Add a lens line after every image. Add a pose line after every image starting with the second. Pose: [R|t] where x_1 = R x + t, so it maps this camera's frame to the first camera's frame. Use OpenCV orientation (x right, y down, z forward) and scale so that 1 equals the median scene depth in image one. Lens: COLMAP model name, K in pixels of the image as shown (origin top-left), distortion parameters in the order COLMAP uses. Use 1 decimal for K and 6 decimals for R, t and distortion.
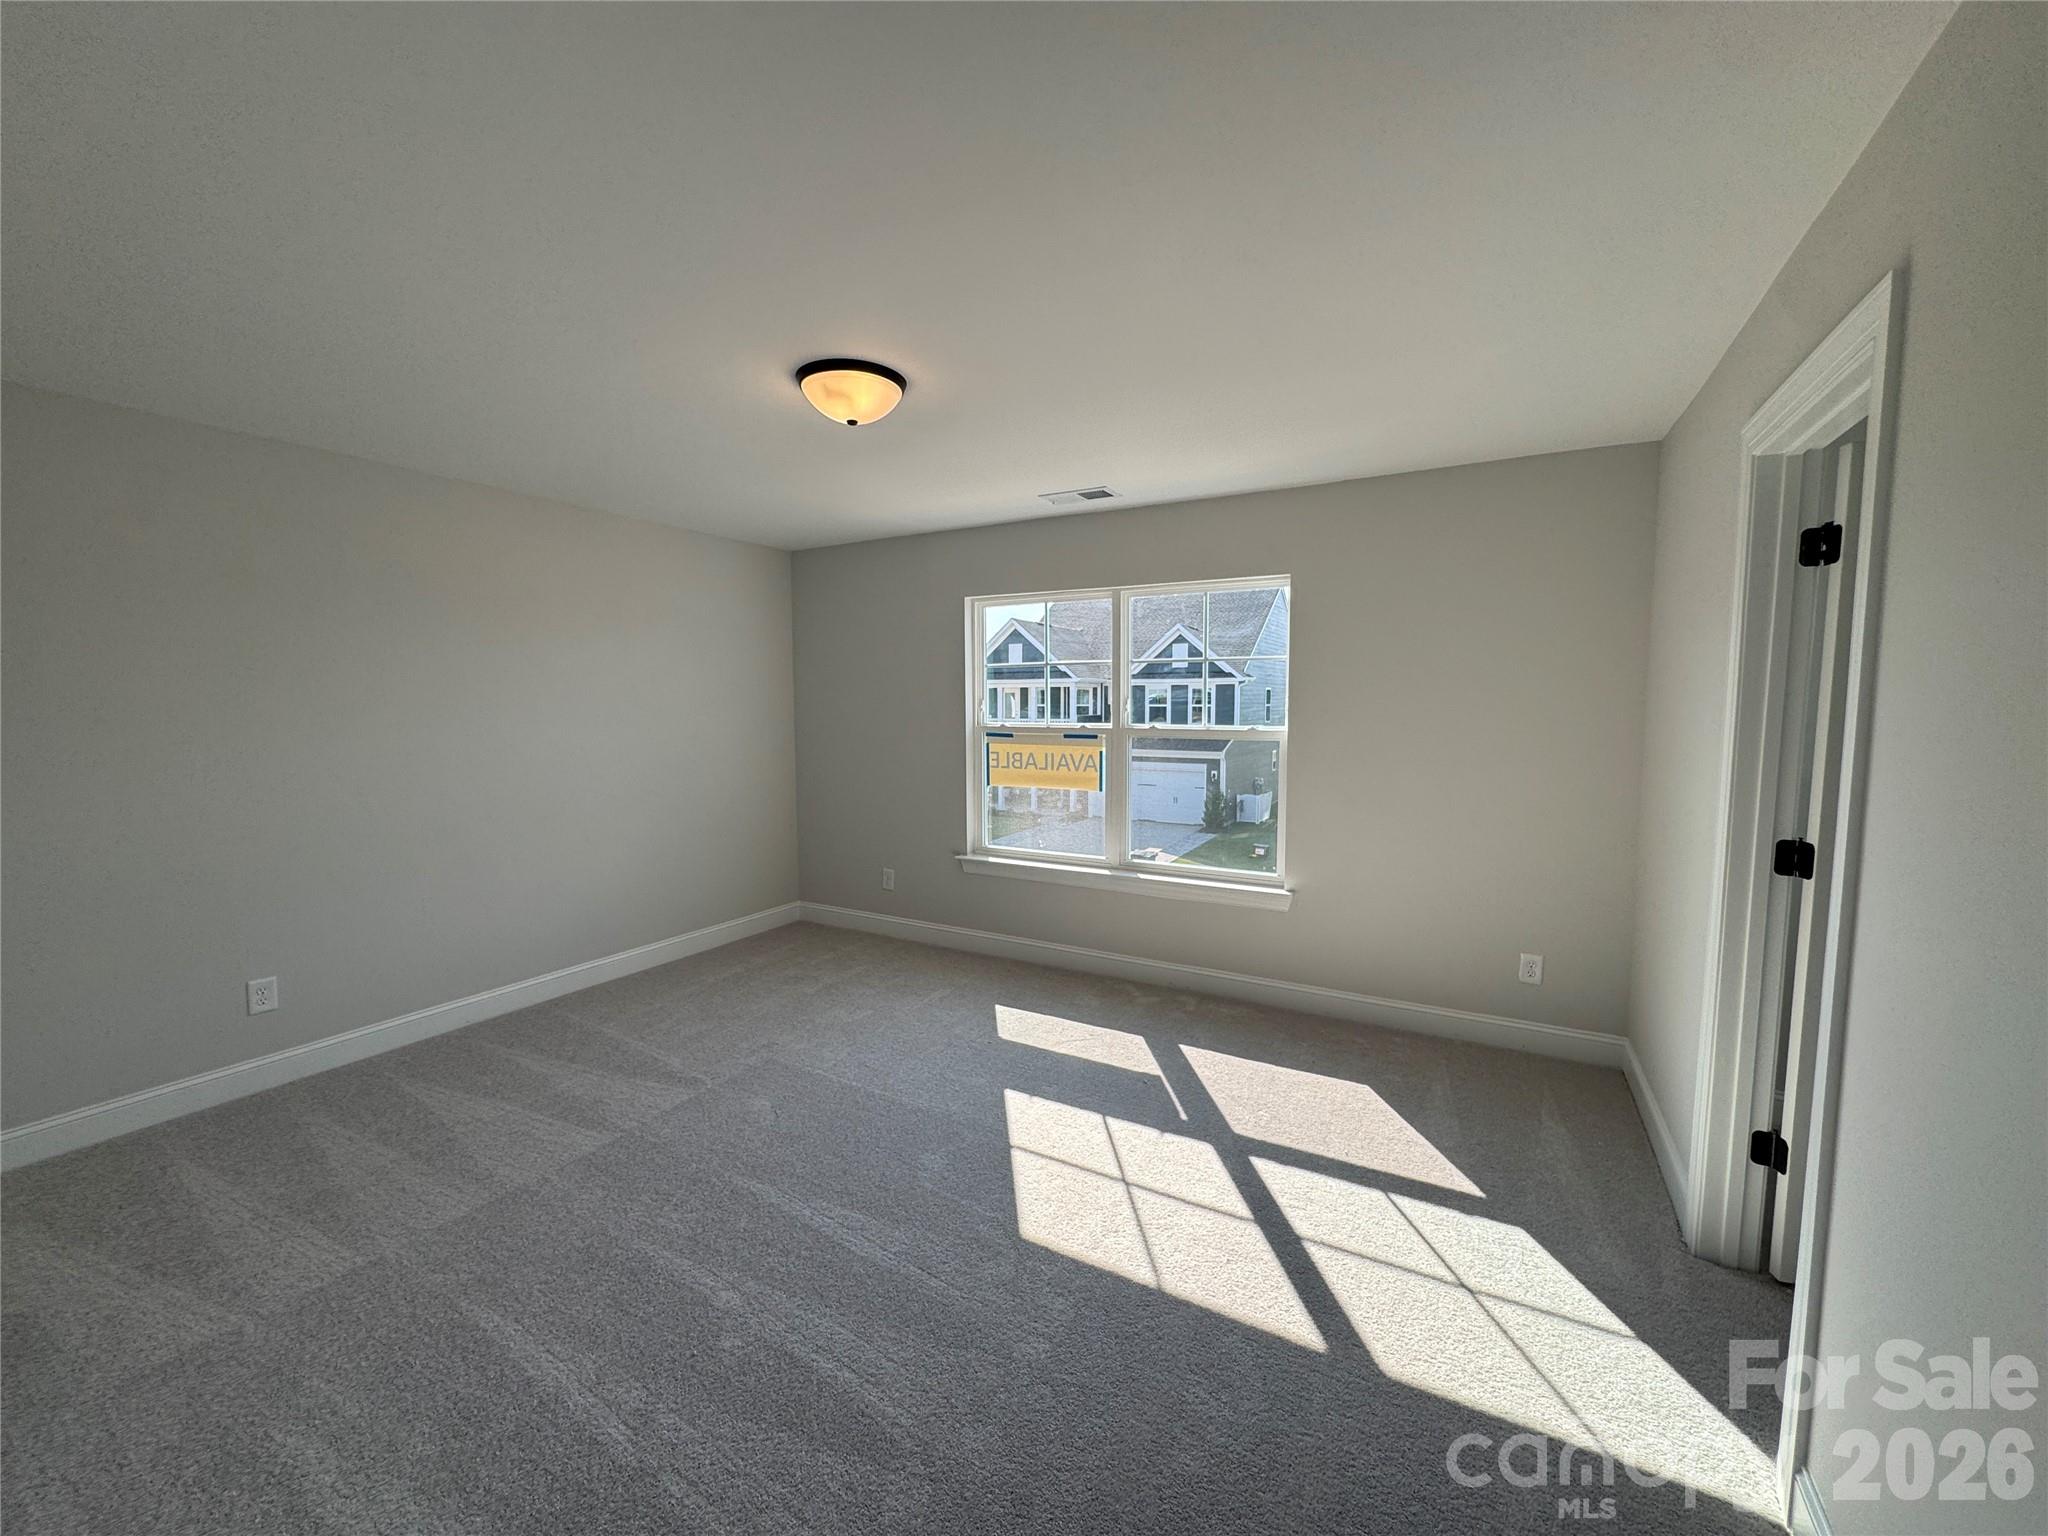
lens RADIAL K [[816.2, 0, 1028.4], [0, 816.2, 778.7], [0, 0, 1]] dist [-0.001182, 0.001175]
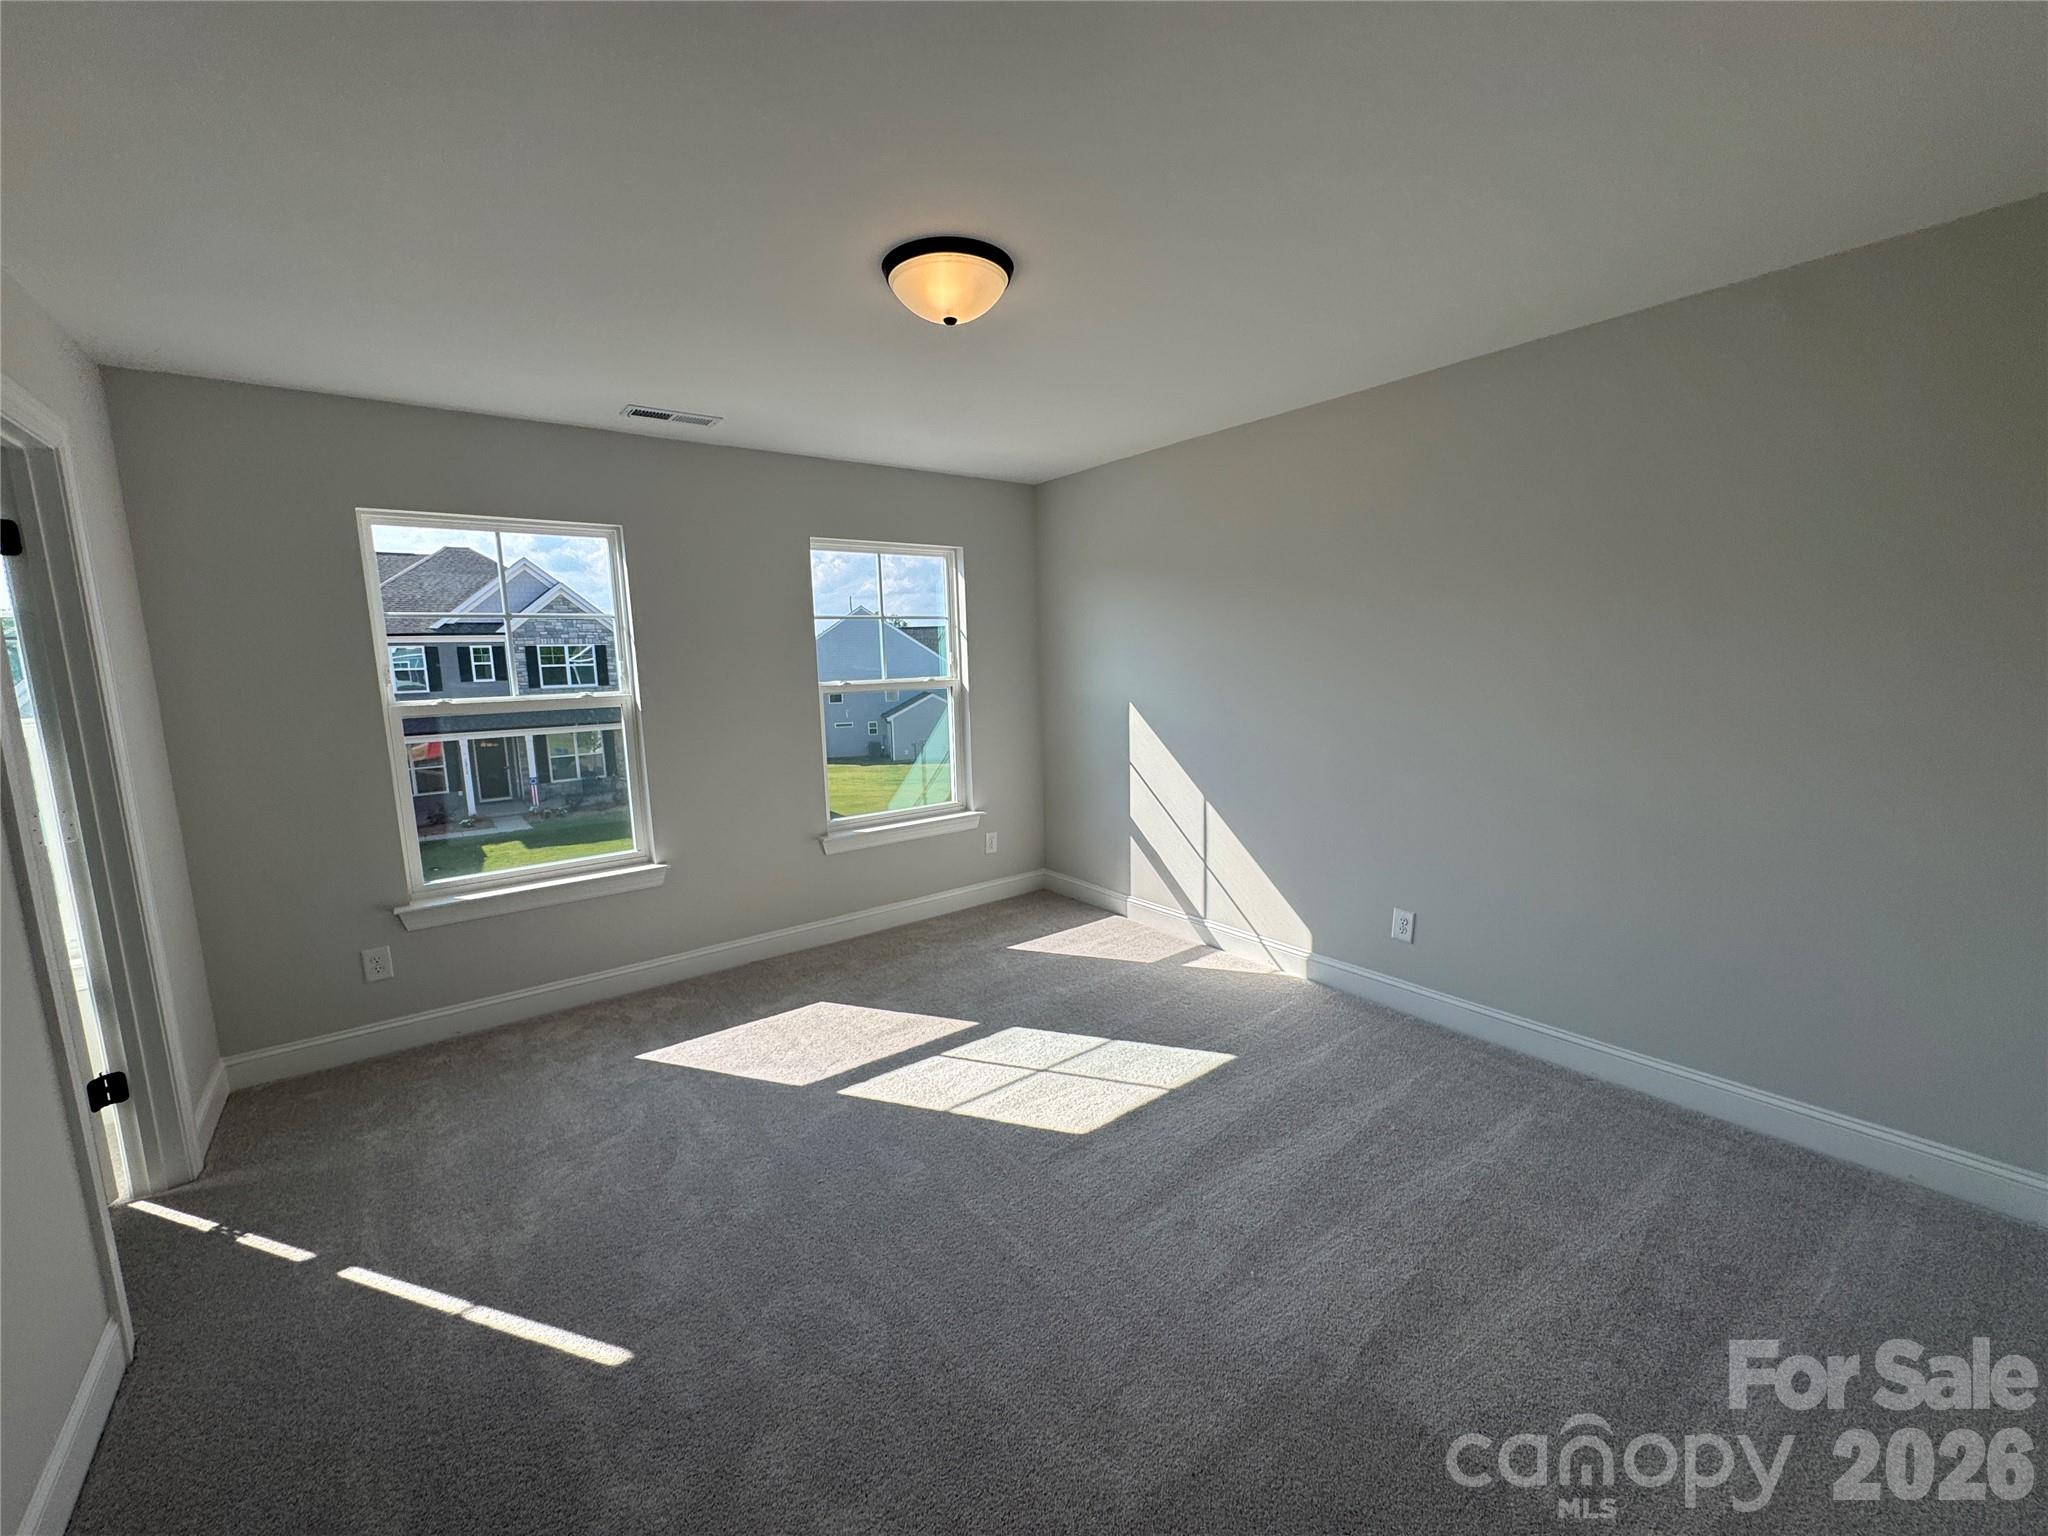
lens RADIAL K [[816.2, 0, 1030.8], [0, 816.2, 768.0], [0, 0, 1]] dist [-0.001182, 0.001175]
pose [[0.388996, -0.129573, 0.912082, -0.475722], [0.113799, 0.989235, 0.091999, -0.012884], [-0.914184, 0.068006, 0.399554, 0.295916]]
